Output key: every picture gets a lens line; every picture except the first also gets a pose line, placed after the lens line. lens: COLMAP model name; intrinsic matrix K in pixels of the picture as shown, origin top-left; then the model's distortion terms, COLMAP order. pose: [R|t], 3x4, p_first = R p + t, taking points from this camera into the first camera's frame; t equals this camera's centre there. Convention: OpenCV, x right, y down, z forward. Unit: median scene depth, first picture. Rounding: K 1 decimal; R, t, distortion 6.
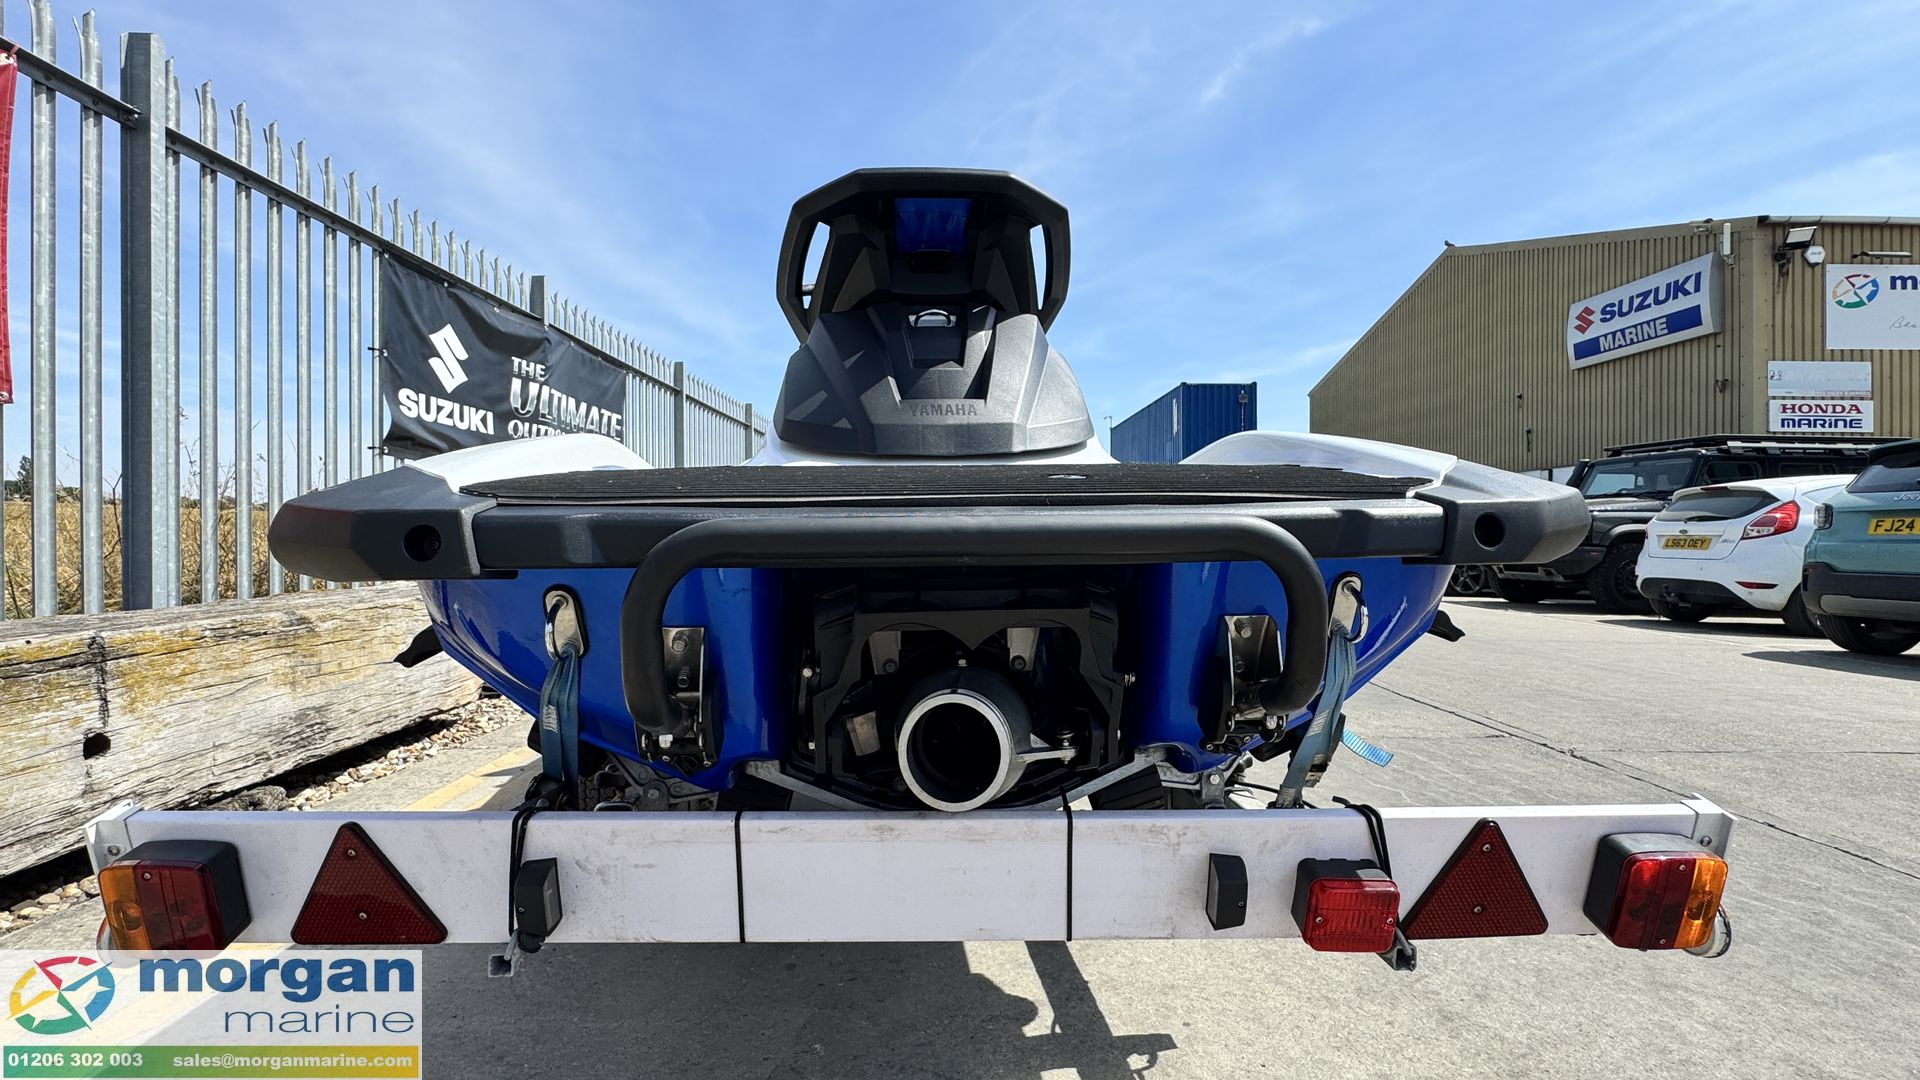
lens RADIAL K [[874.3, 0, 954.4], [0, 874.3, 535.5], [0, 0, 1]] dist [-0.003388, -0.000386]
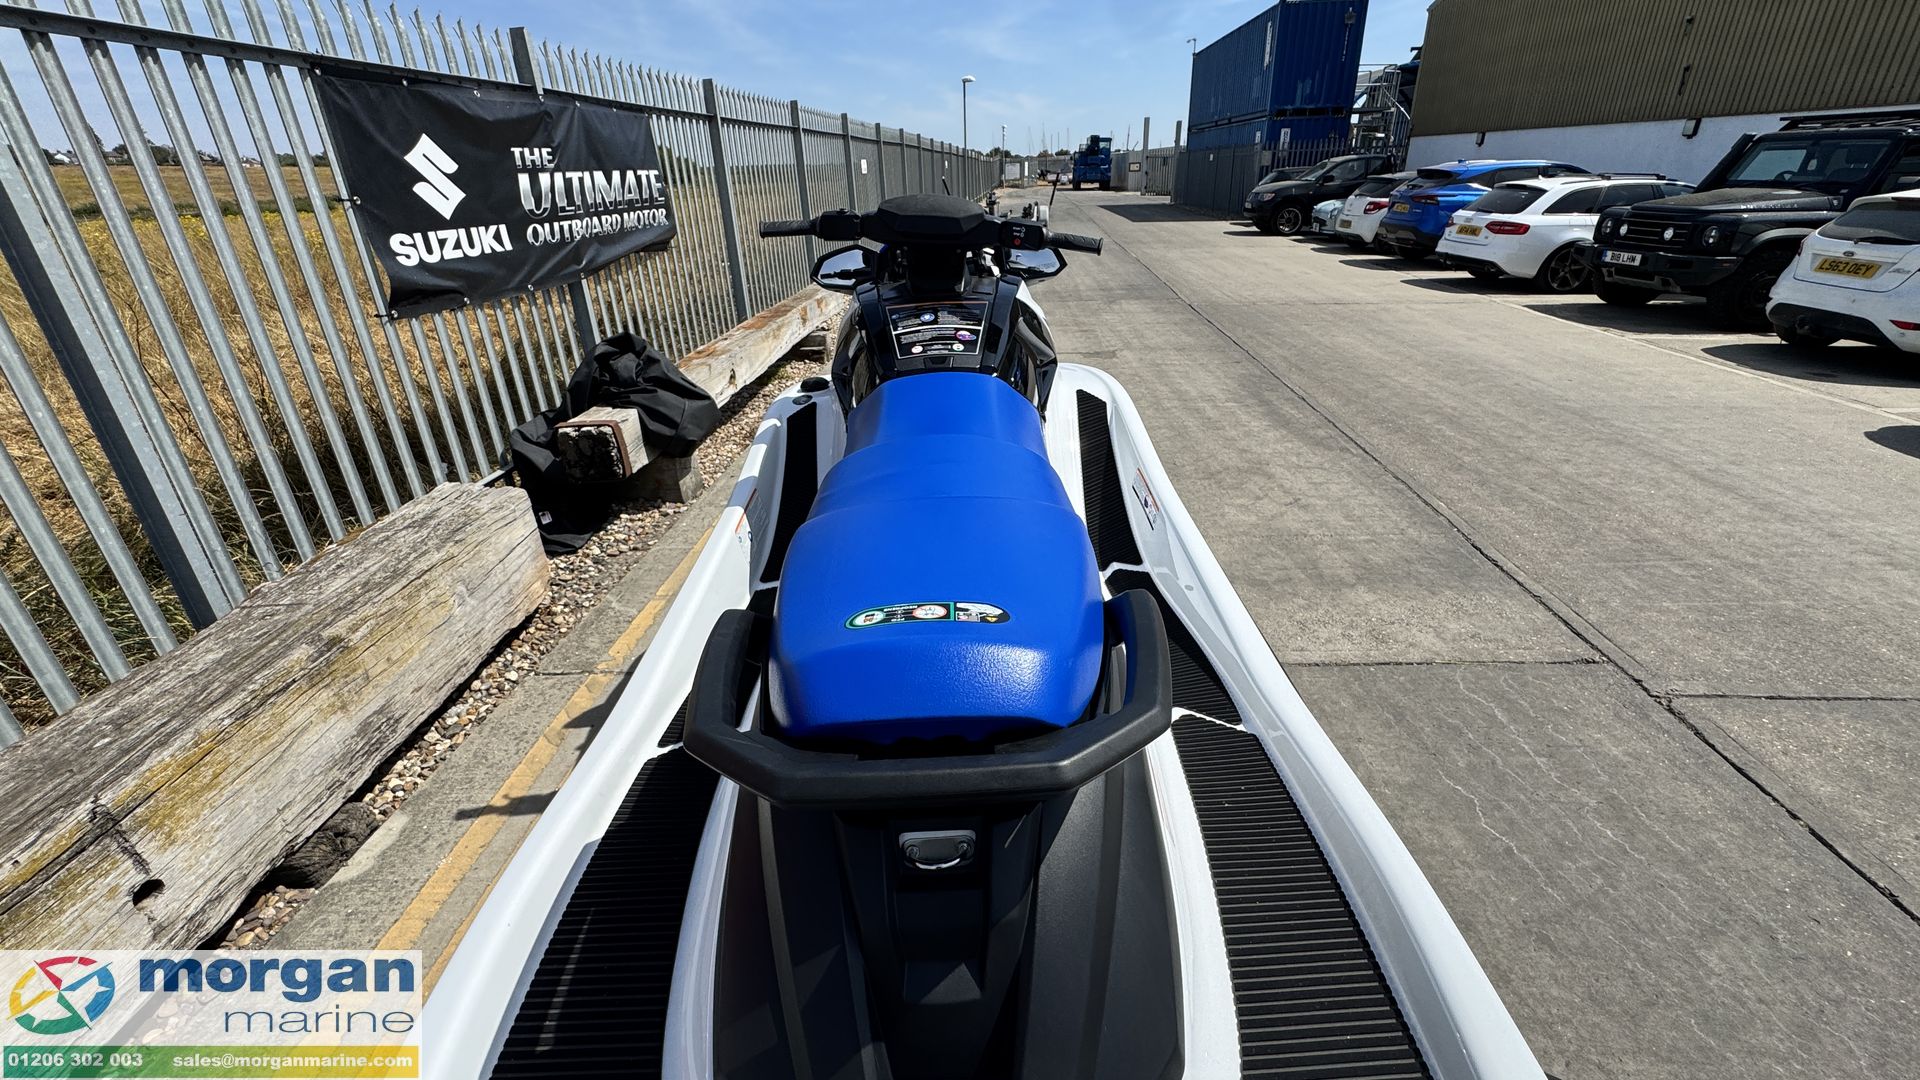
lens RADIAL K [[796.1, 0, 960.5], [0, 796.1, 536.4], [0, 0, 1]] dist [-0.003418, -0.000055]
pose [[0.996883, 0.000418, -0.078887, 0.010132], [0.032807, 0.907218, 0.419380, -0.188729], [0.071743, -0.420661, 0.904377, 0.158949]]
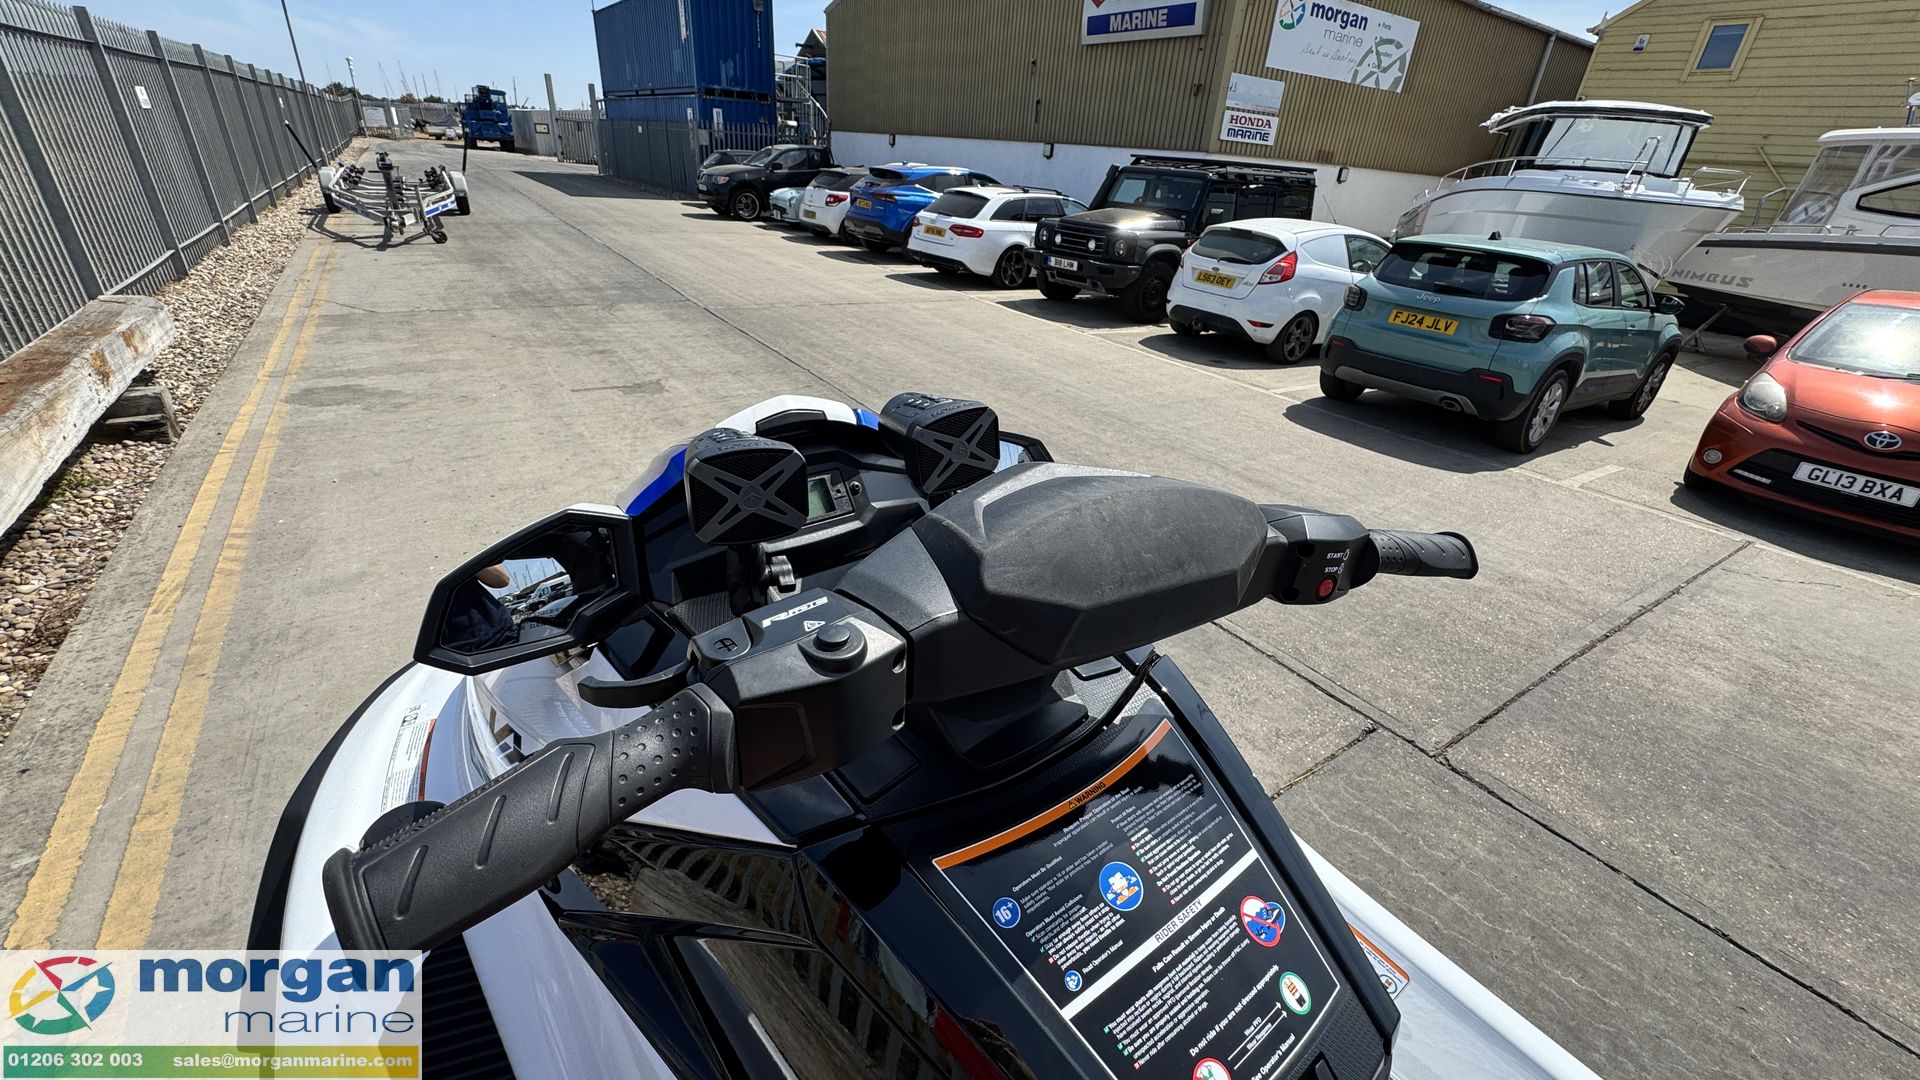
lens RADIAL K [[767.6, 0, 960.4], [0, 767.6, 536.9], [0, 0, 1]] dist [-0.004044, 0.000422]
pose [[0.831931, -0.201319, 0.517070, -0.098121], [-0.063437, 0.891243, 0.449068, -0.214074], [-0.551241, -0.406395, 0.728682, 0.494290]]
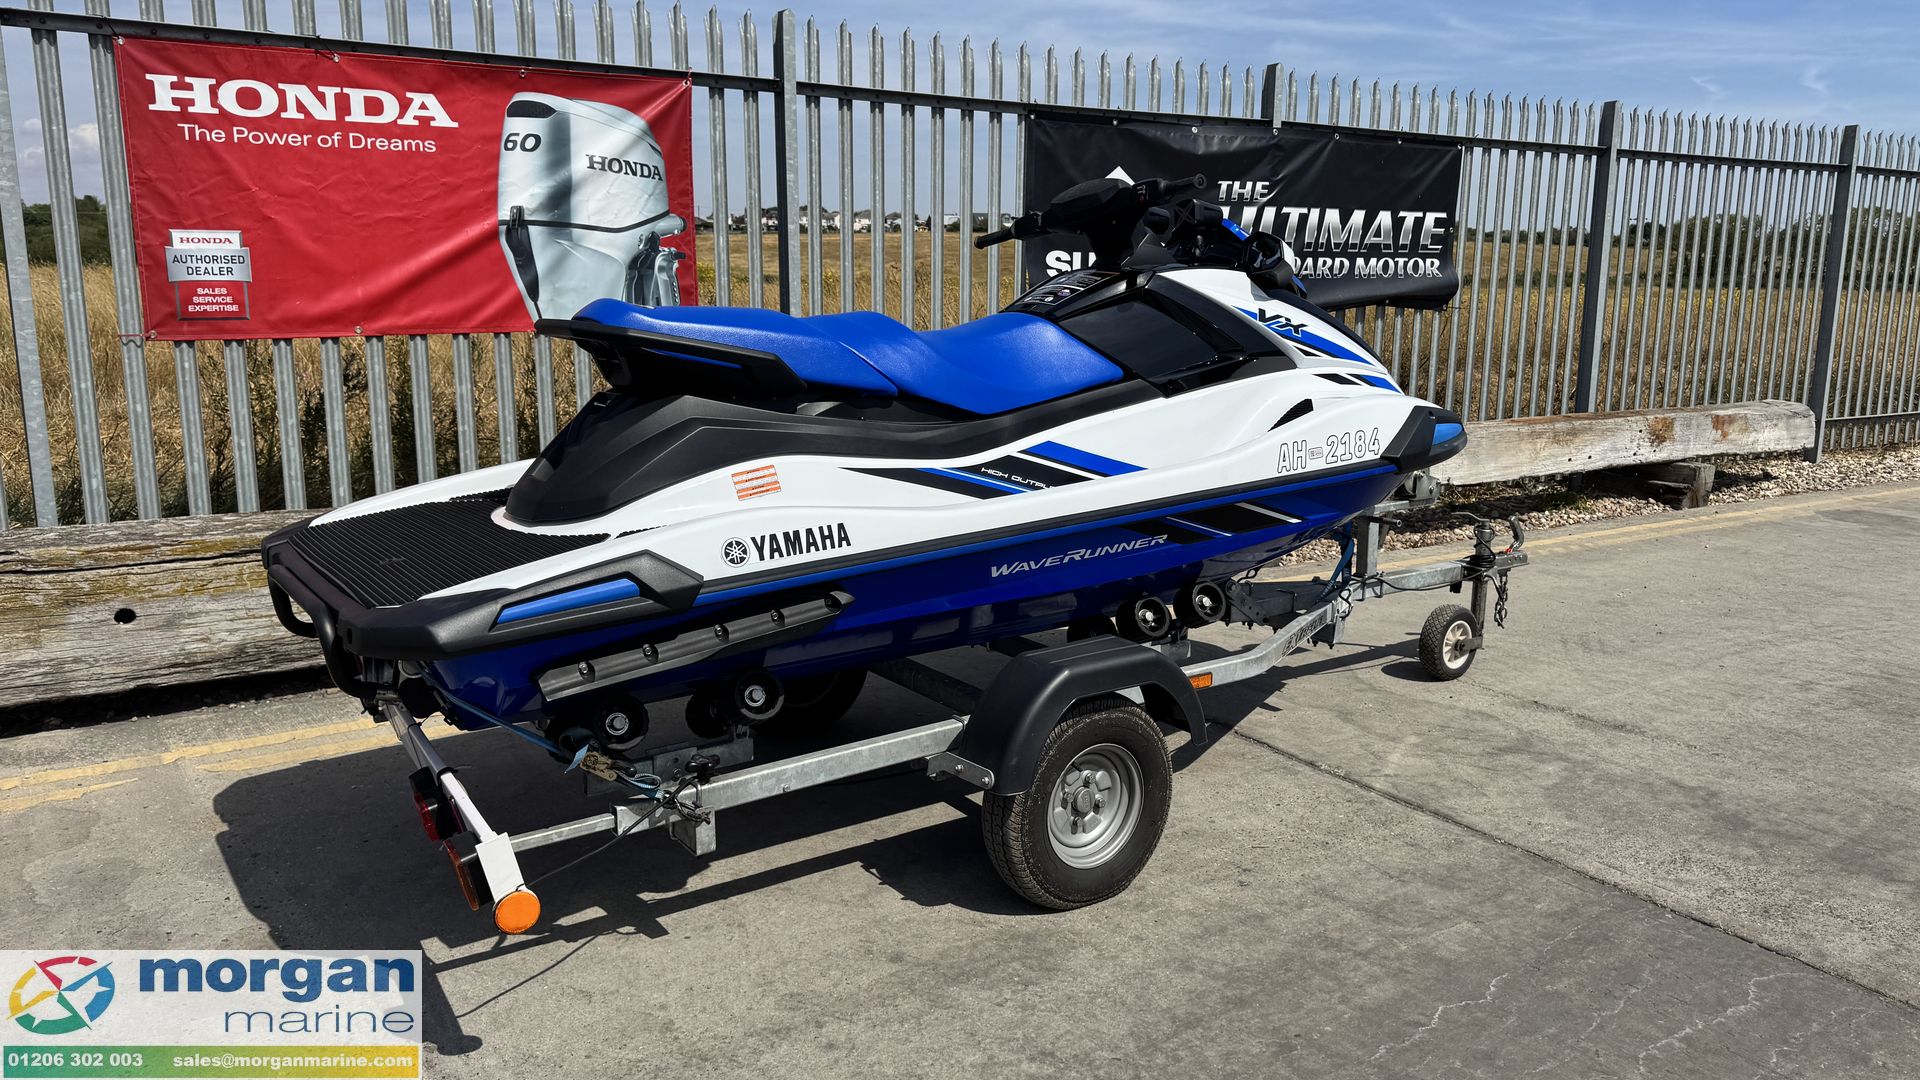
lens RADIAL K [[1350.0, 0, 968.6], [0, 1350.0, 535.0], [0, 0, 1]] dist [0.064678, -0.093294]
pose [[0.514789, 0.169498, -0.840395, 0.598178], [-0.010314, 0.981415, 0.191622, -0.128779], [0.857255, -0.089977, 0.506969, 0.098216]]
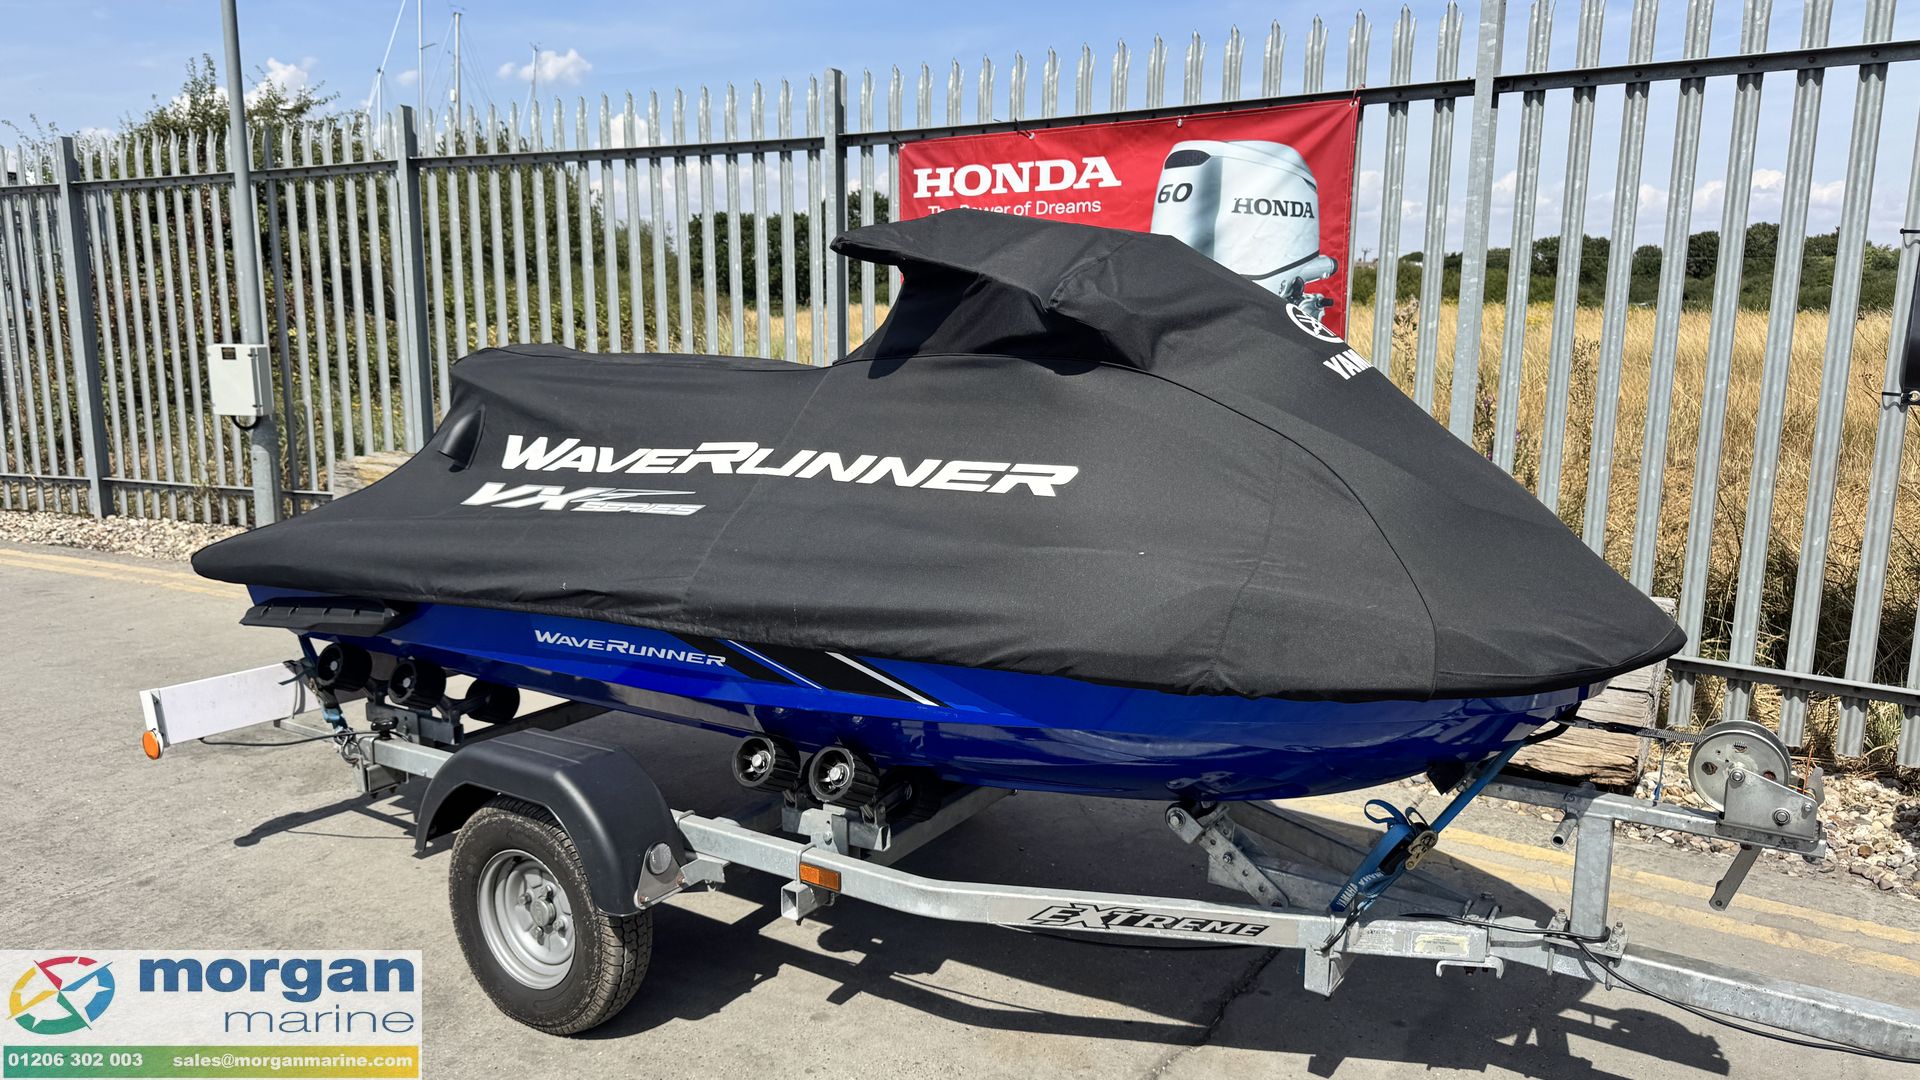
lens RADIAL K [[1327.4, 0, 960.0], [0, 1327.4, 540.0], [0, 0, 1]] dist [0.204014, -0.411633]
pose [[-0.600163, 0.137601, -0.787954, 0.437530], [-0.005434, 0.984368, 0.176039, -0.139890], [0.799860, 0.109934, -0.590033, 0.903648]]
